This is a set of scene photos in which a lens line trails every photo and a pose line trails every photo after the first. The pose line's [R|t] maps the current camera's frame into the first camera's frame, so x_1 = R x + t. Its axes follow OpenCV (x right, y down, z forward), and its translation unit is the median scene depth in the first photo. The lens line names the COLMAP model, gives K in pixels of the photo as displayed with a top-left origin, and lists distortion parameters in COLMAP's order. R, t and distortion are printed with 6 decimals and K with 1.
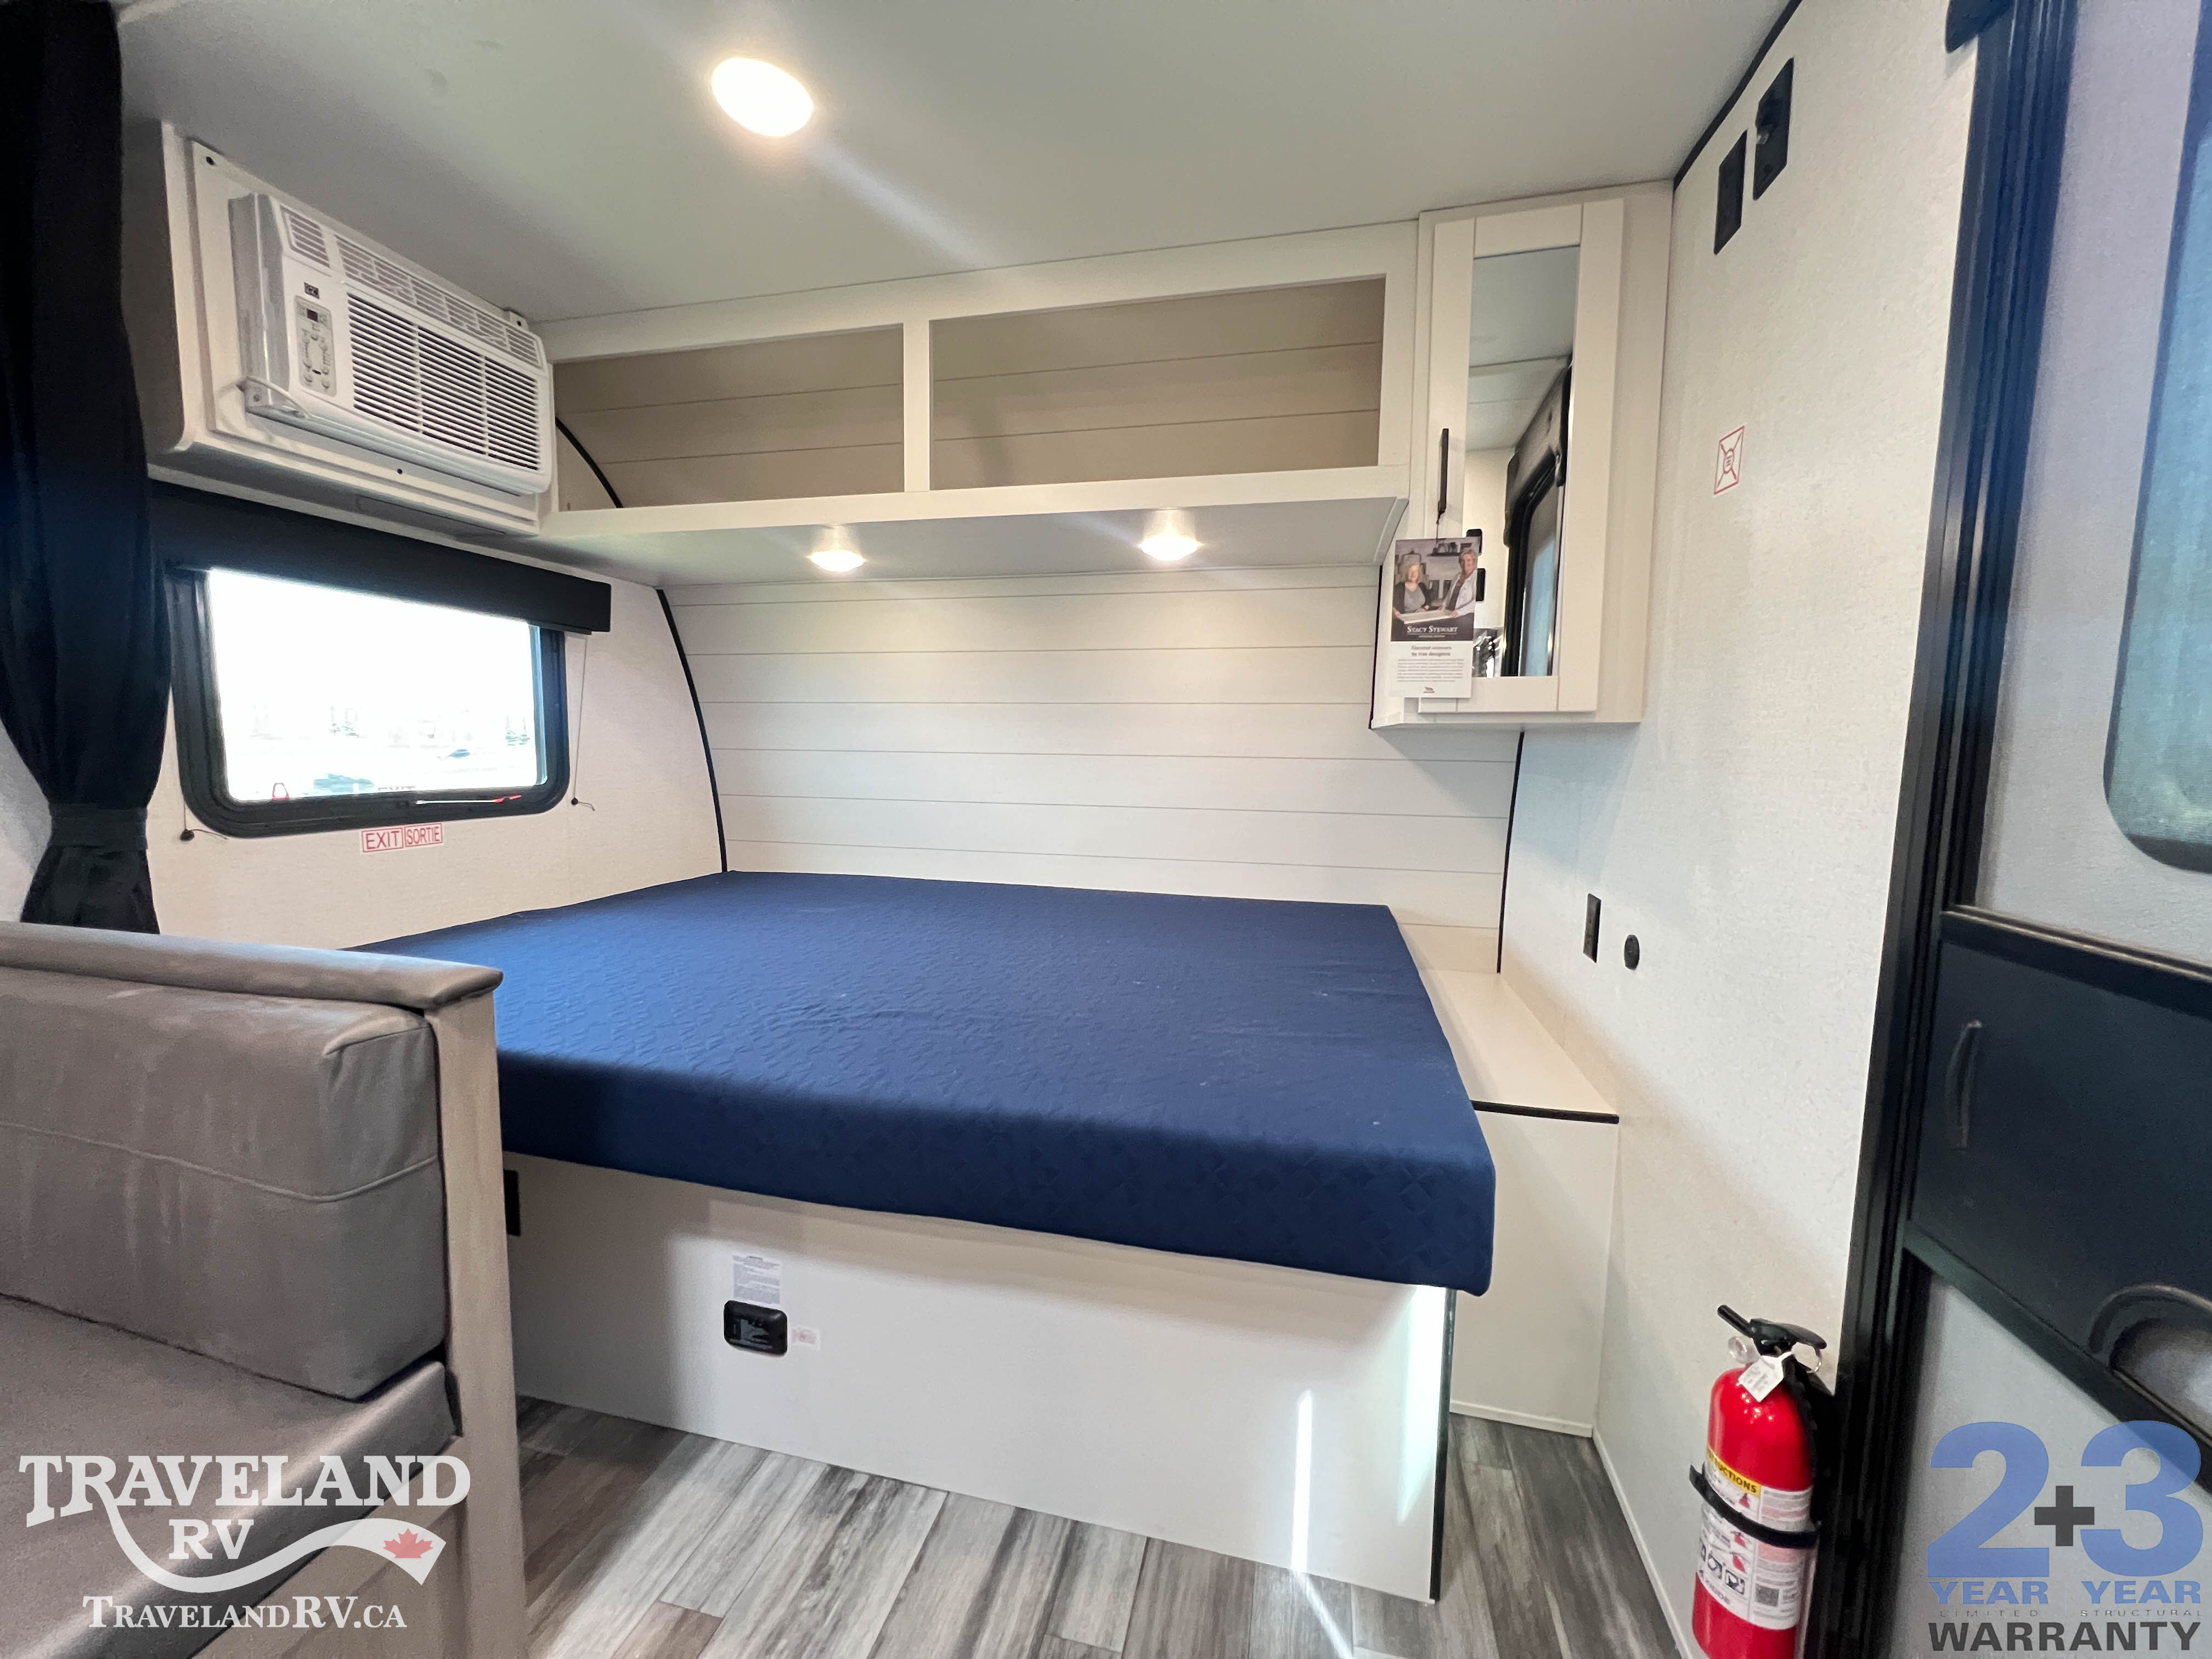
lens RADIAL K [[882.0, 0, 1105.6], [0, 882.0, 826.1], [0, 0, 1]] dist [-0.000532, 0.000315]
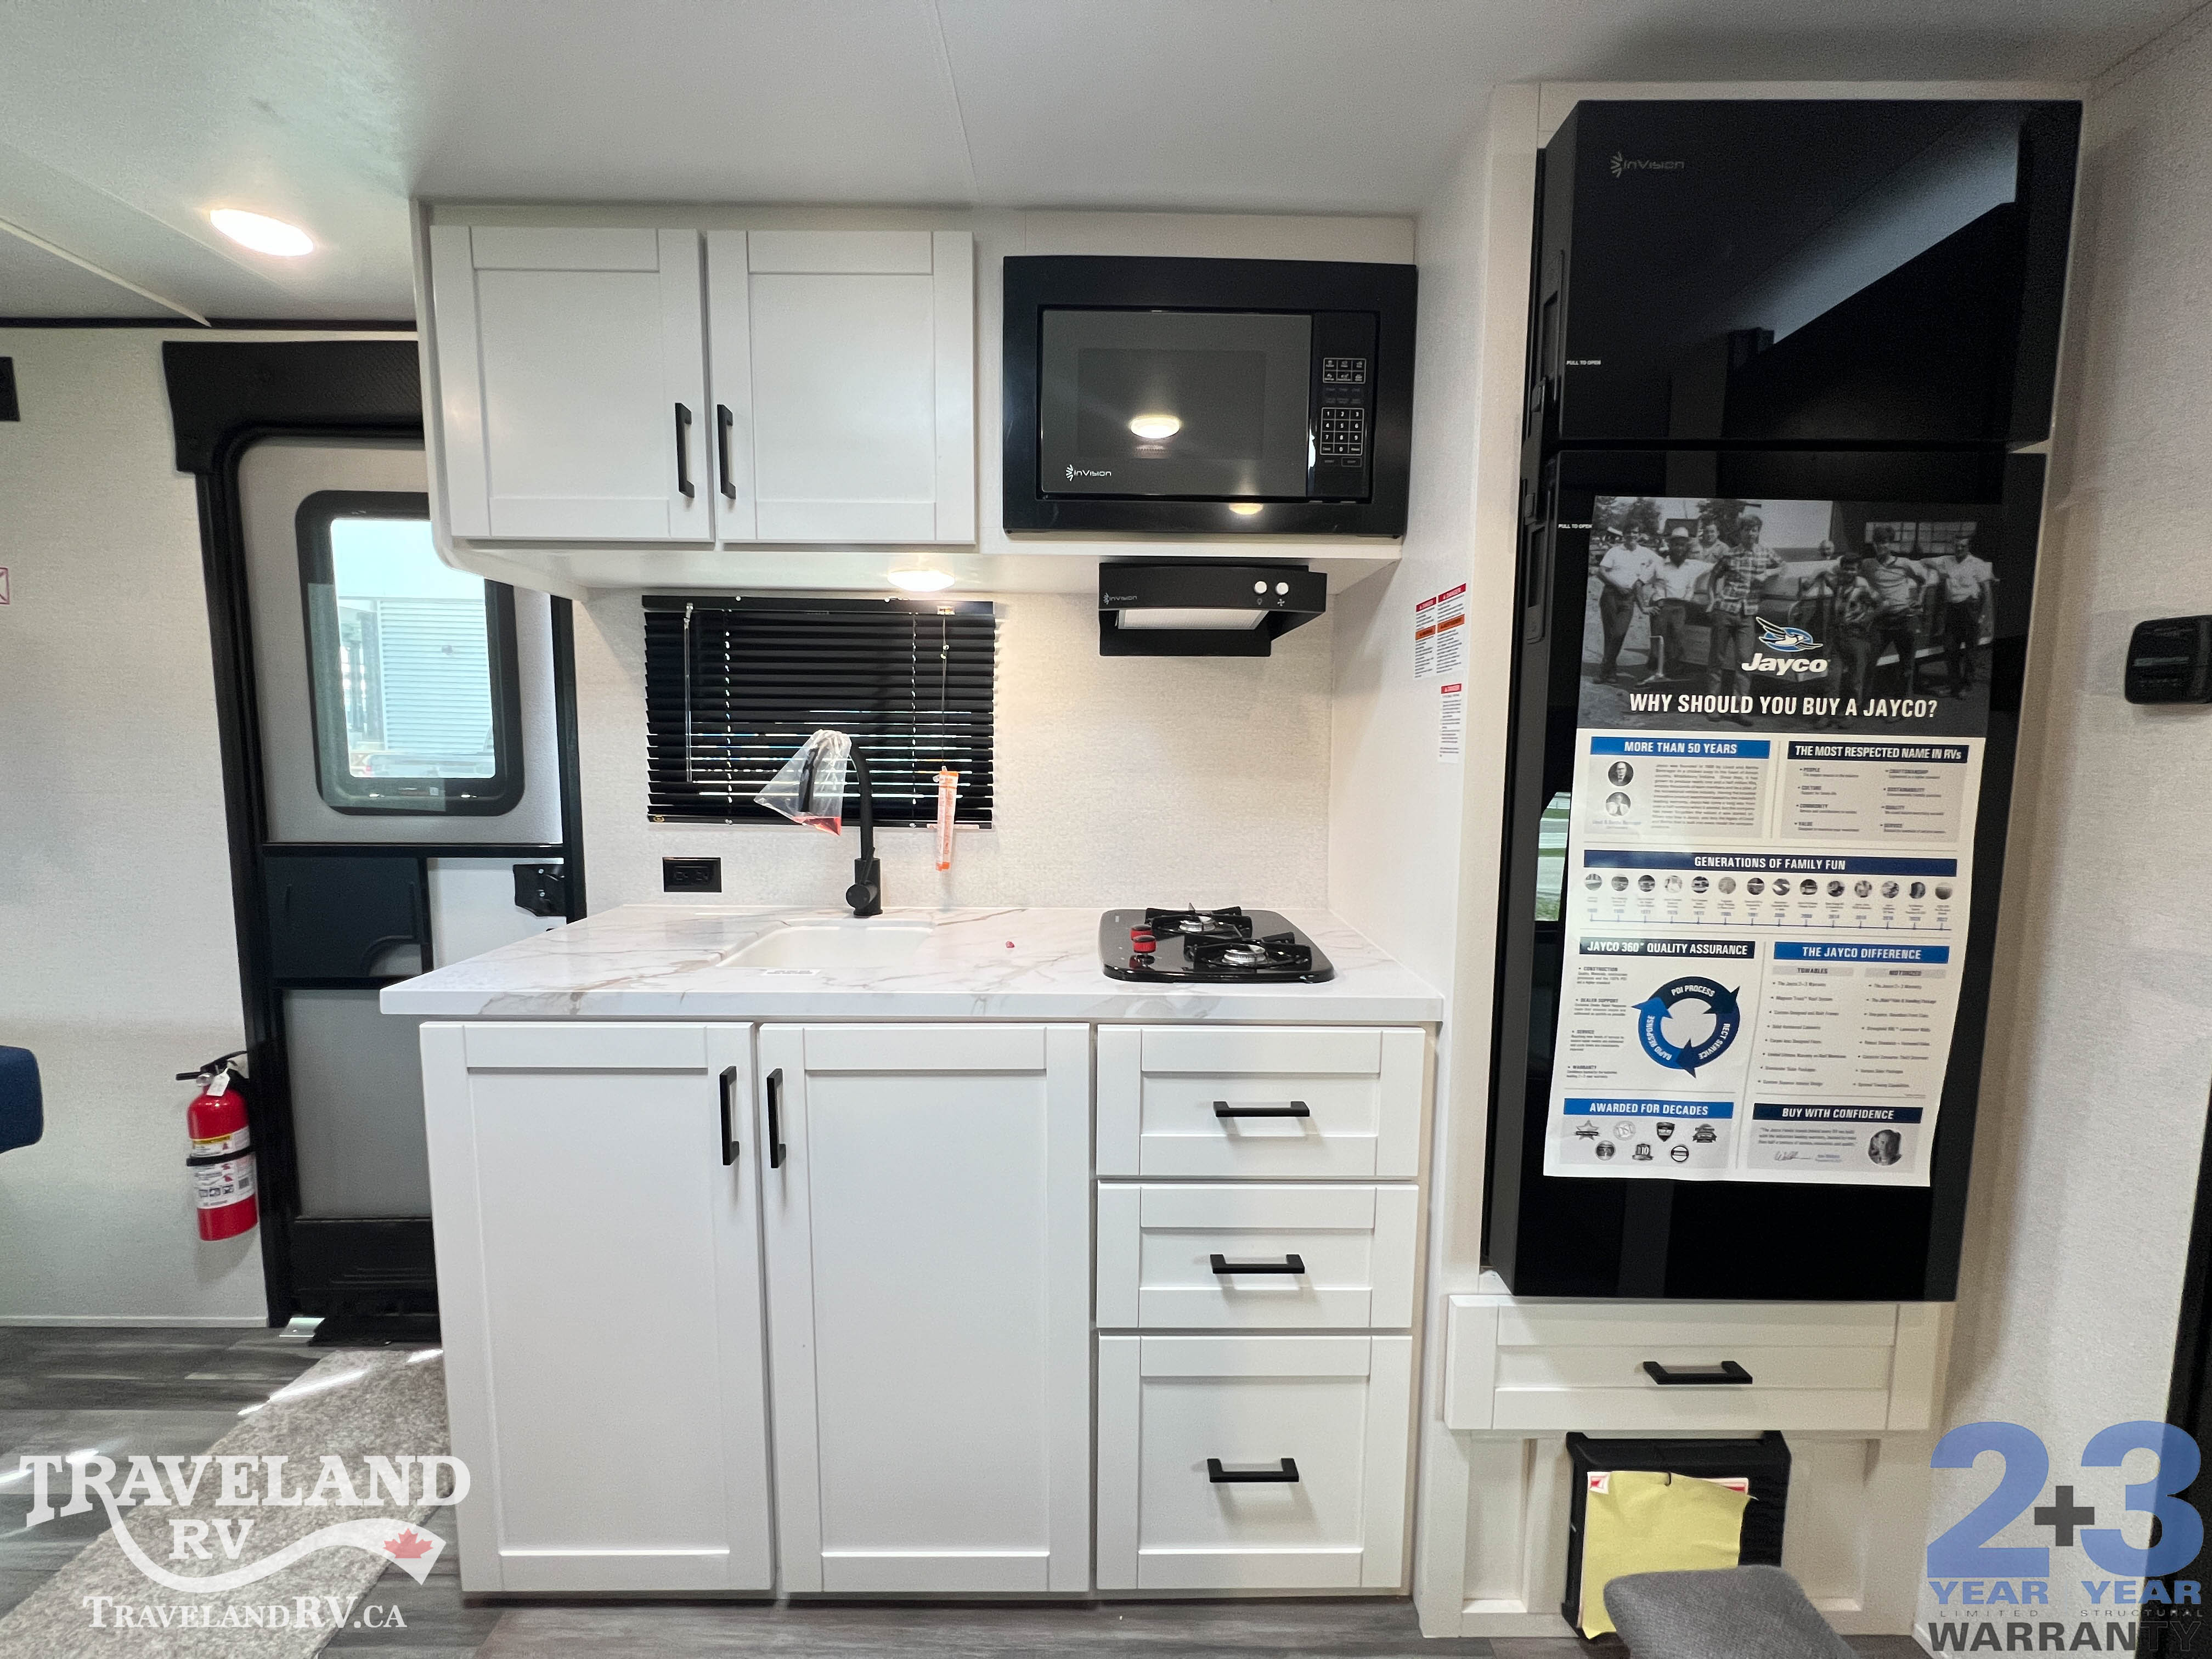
lens RADIAL K [[882.0, 0, 1105.4], [0, 882.0, 825.1], [0, 0, 1]] dist [-0.000532, 0.000315]
pose [[-0.231581, -0.113273, 0.966198, -1.012604], [0.083094, 0.987265, 0.135659, -0.049046], [-0.969260, 0.111701, -0.219220, -0.379500]]
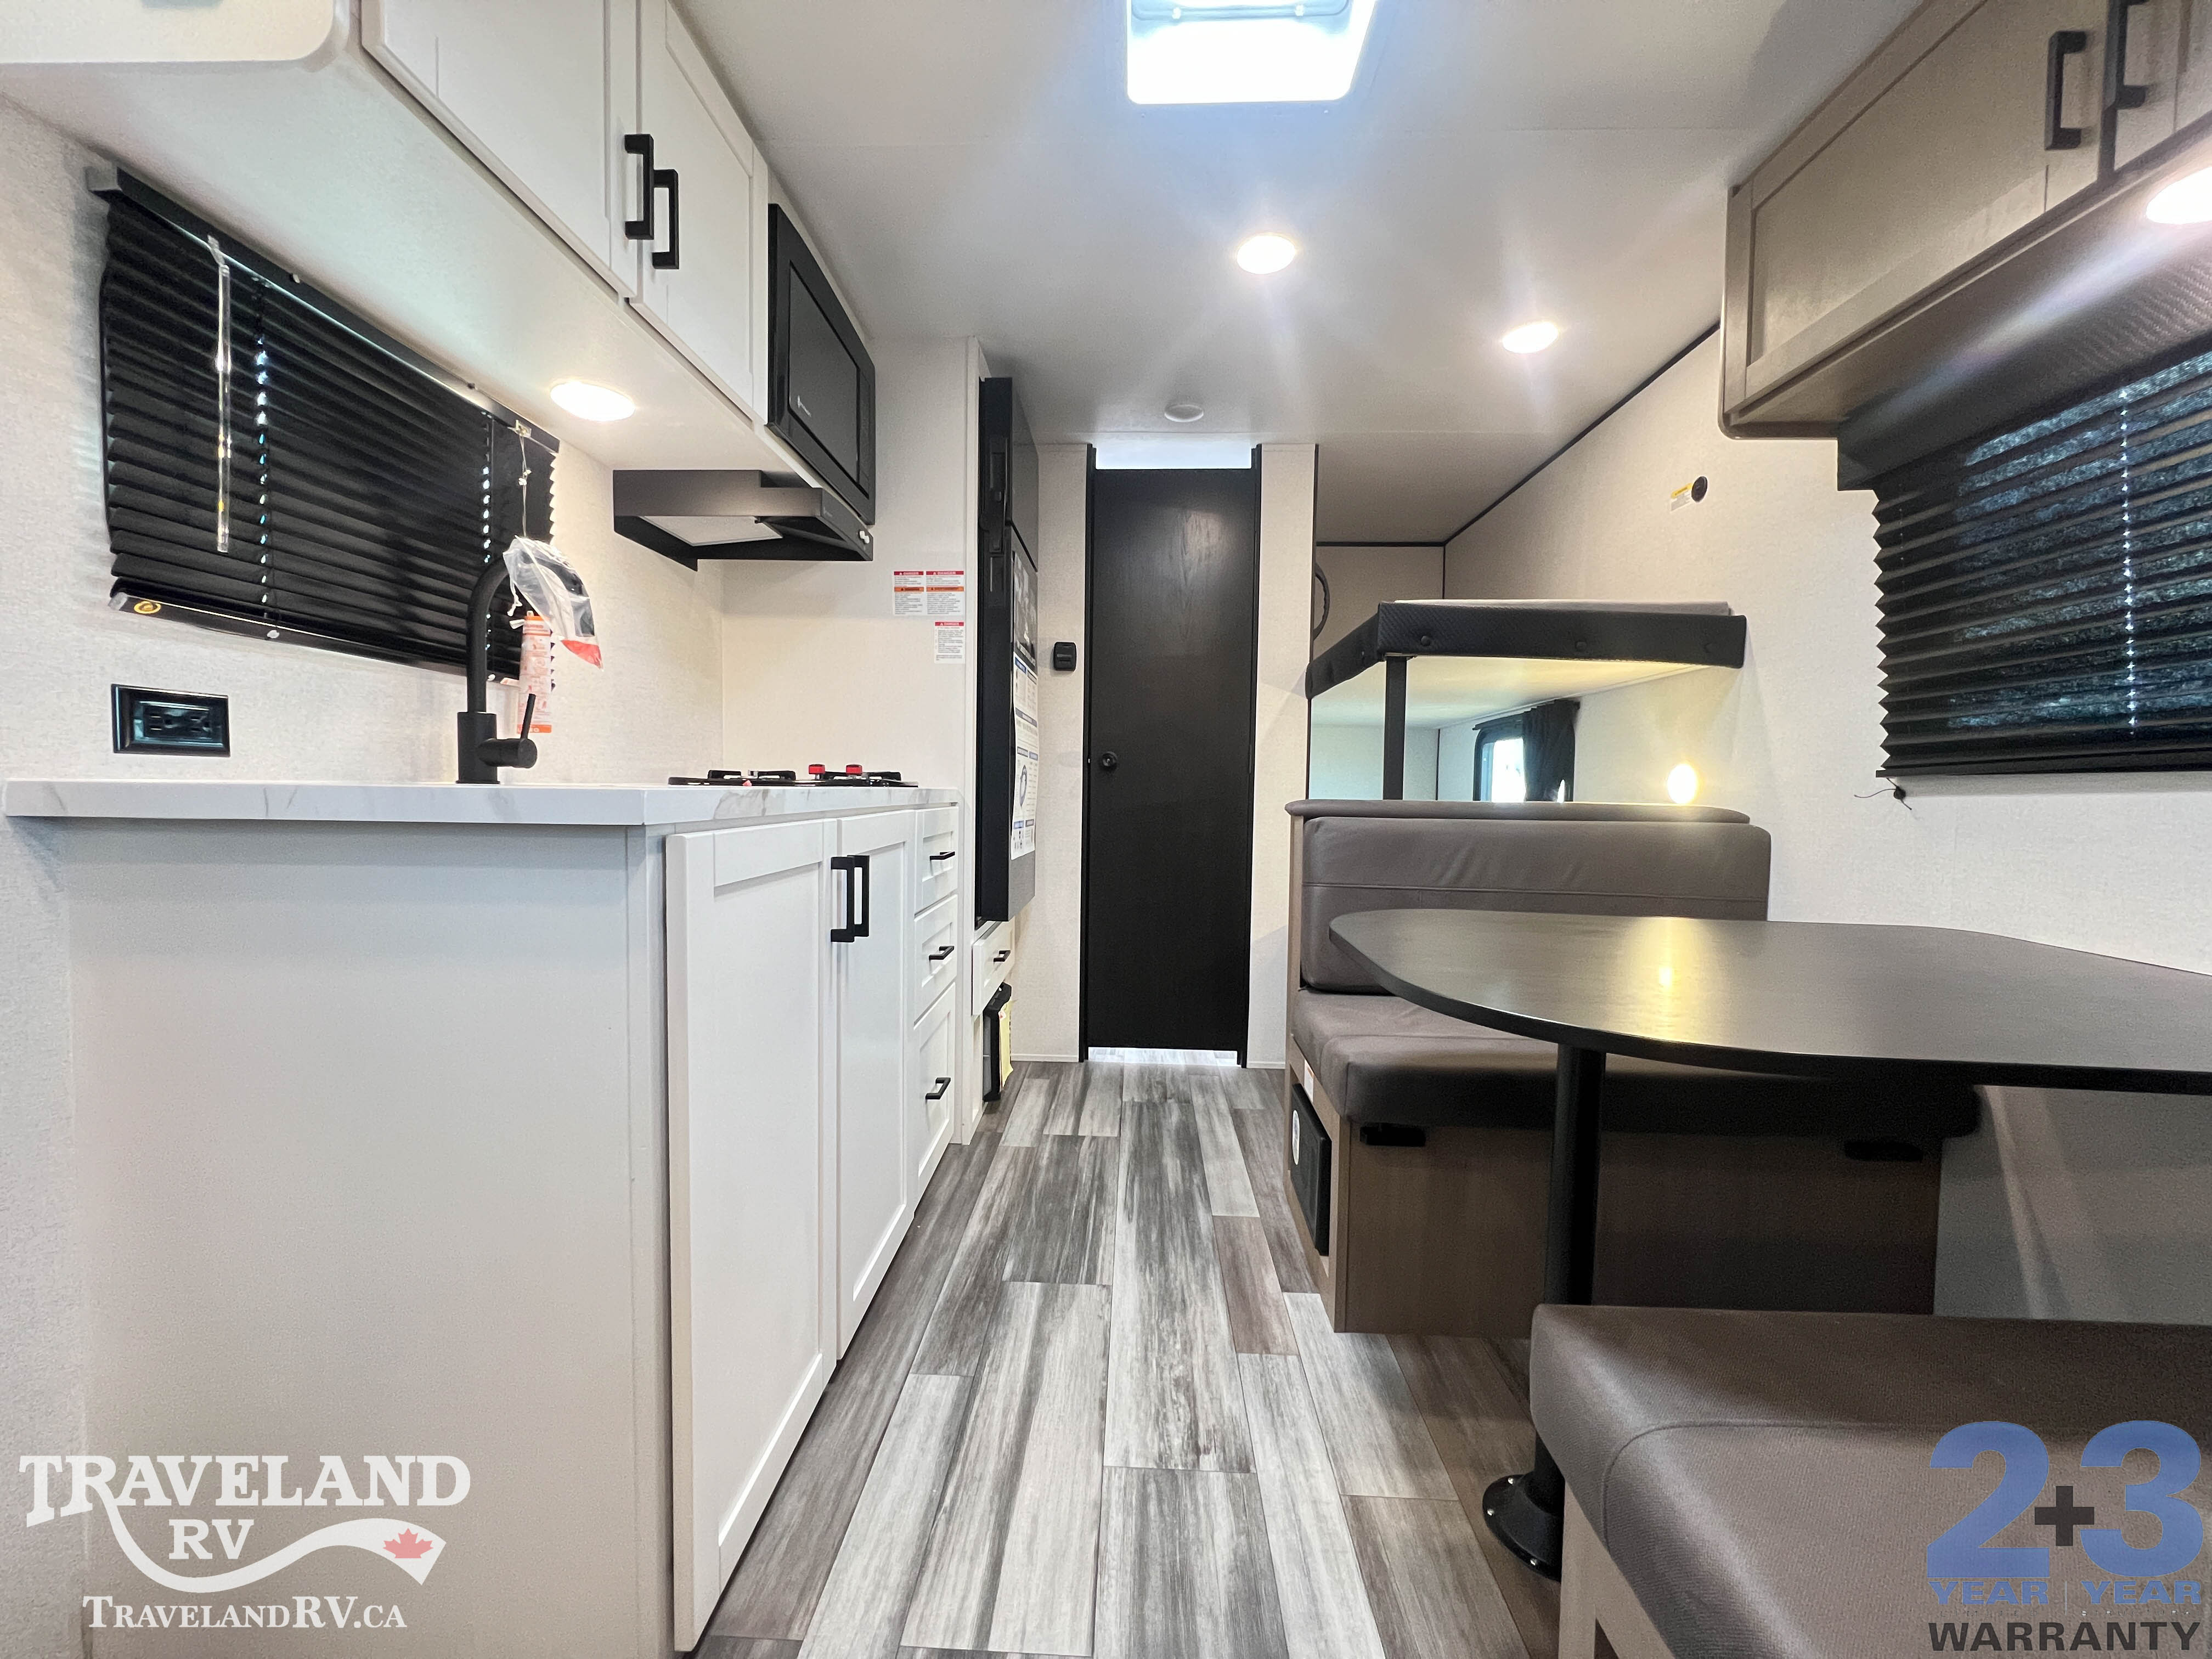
lens RADIAL K [[882.0, 0, 1101.3], [0, 882.0, 825.9], [0, 0, 1]] dist [-0.000532, 0.000315]
pose [[-0.980571, -0.022821, -0.194833, -0.228201], [-0.049914, 0.989546, 0.135303, 0.095615], [0.189709, 0.142399, -0.971459, 0.754047]]
